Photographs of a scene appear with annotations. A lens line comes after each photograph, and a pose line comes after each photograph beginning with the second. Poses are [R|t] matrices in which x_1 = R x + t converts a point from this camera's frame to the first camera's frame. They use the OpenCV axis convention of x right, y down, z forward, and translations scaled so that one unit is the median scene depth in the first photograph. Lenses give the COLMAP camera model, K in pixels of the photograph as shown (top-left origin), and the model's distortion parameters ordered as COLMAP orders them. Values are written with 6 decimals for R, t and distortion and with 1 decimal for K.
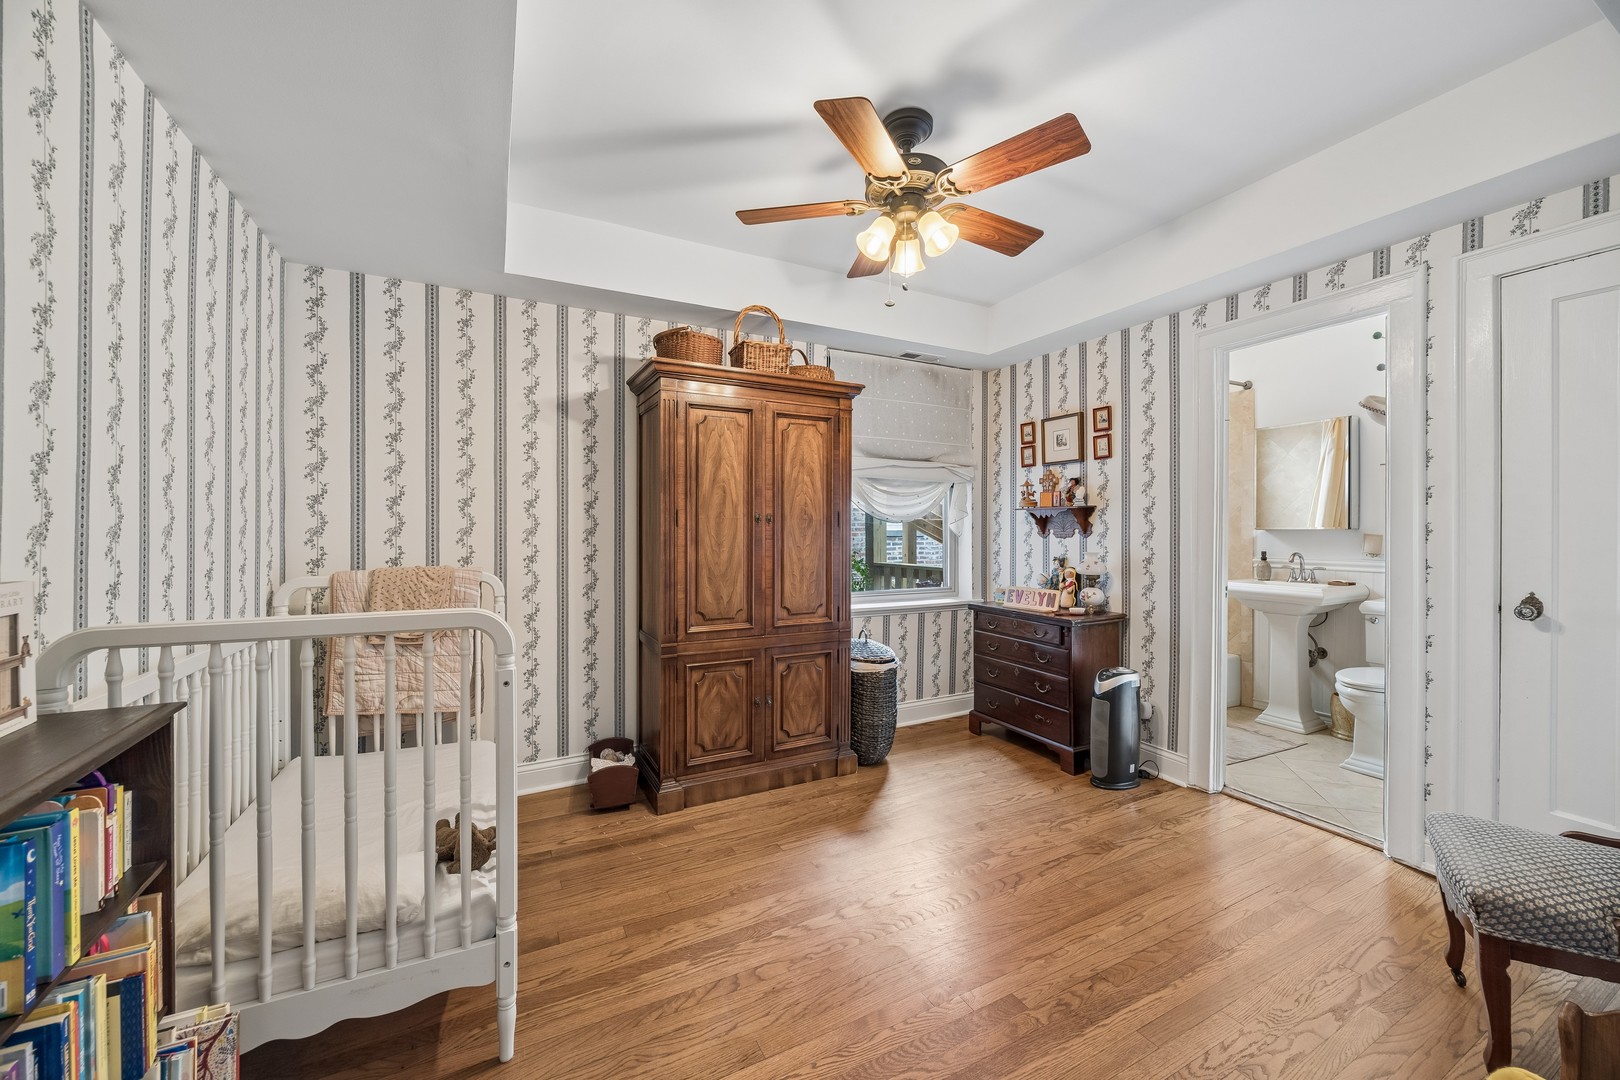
lens RADIAL K [[614.8, 0, 810.9], [0, 614.8, 533.4], [0, 0, 1]] dist [-0.002035, -0.000185]
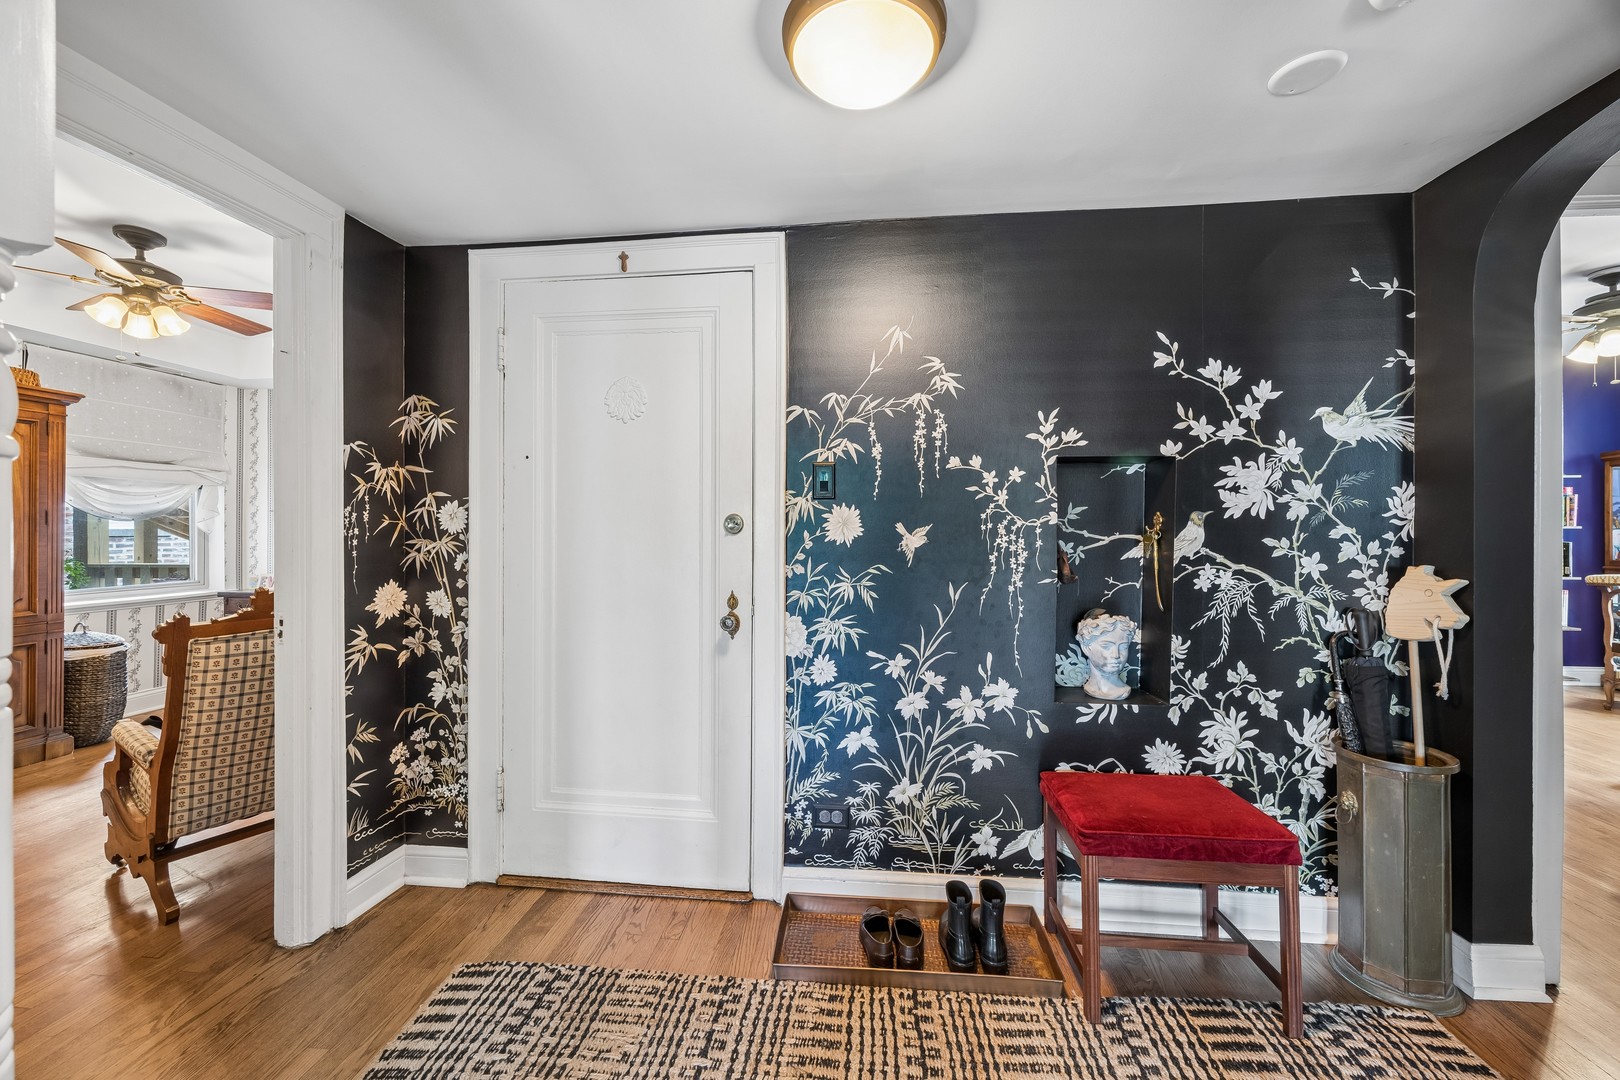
lens RADIAL K [[614.8, 0, 804.2], [0, 614.8, 528.0], [0, 0, 1]] dist [-0.002035, -0.000185]
pose [[0.558510, 0.001578, 0.829496, -0.093259], [0.004038, 0.999981, -0.004620, 0.004635], [-0.829488, 0.005930, 0.558493, -0.616932]]
